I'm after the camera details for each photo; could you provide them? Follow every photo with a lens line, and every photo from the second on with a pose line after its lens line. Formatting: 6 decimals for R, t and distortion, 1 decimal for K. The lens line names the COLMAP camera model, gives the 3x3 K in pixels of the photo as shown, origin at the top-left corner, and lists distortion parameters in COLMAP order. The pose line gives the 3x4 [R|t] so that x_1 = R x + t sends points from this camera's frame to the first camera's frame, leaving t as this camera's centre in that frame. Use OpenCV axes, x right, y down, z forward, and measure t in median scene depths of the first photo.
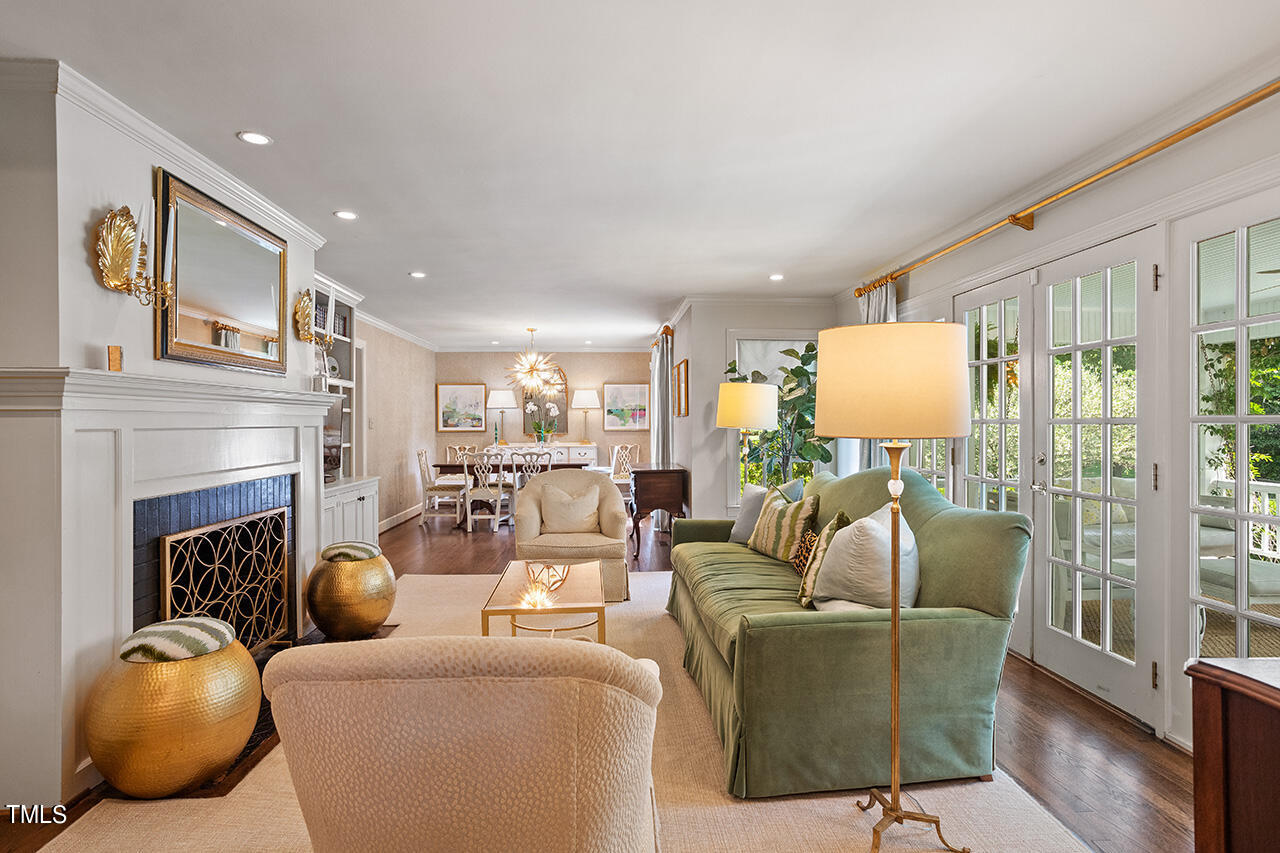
lens RADIAL K [[692.2, 0, 656.0], [0, 692.2, 425.7], [0, 0, 1]] dist [-0.025341, 0.022454]
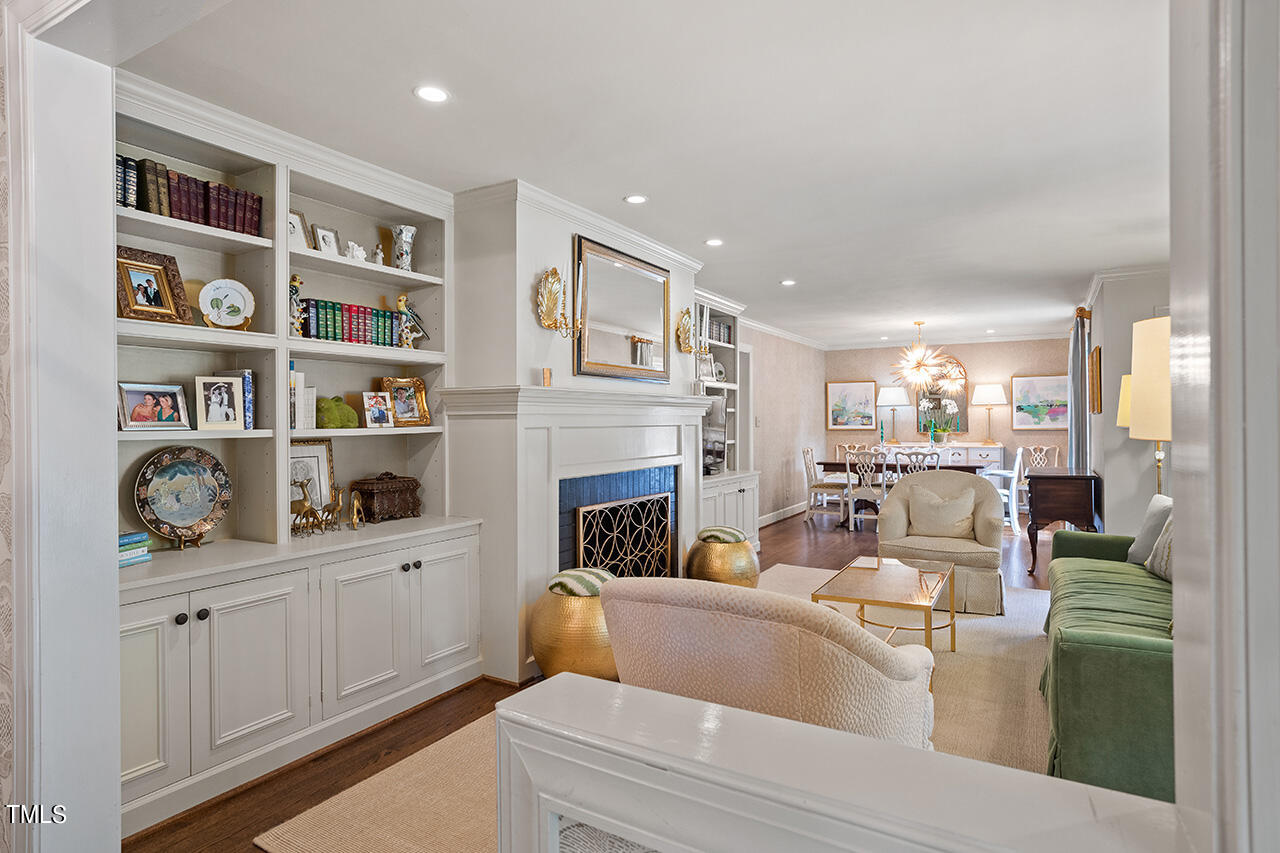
lens RADIAL K [[728.9, 0, 643.3], [0, 728.9, 422.7], [0, 0, 1]] dist [-0.014386, 0.011189]
pose [[0.835949, 0.001022, -0.548806, 0.121608], [-0.001469, 0.999999, -0.000376, -0.002672], [0.548805, 0.001120, 0.835950, -0.086443]]
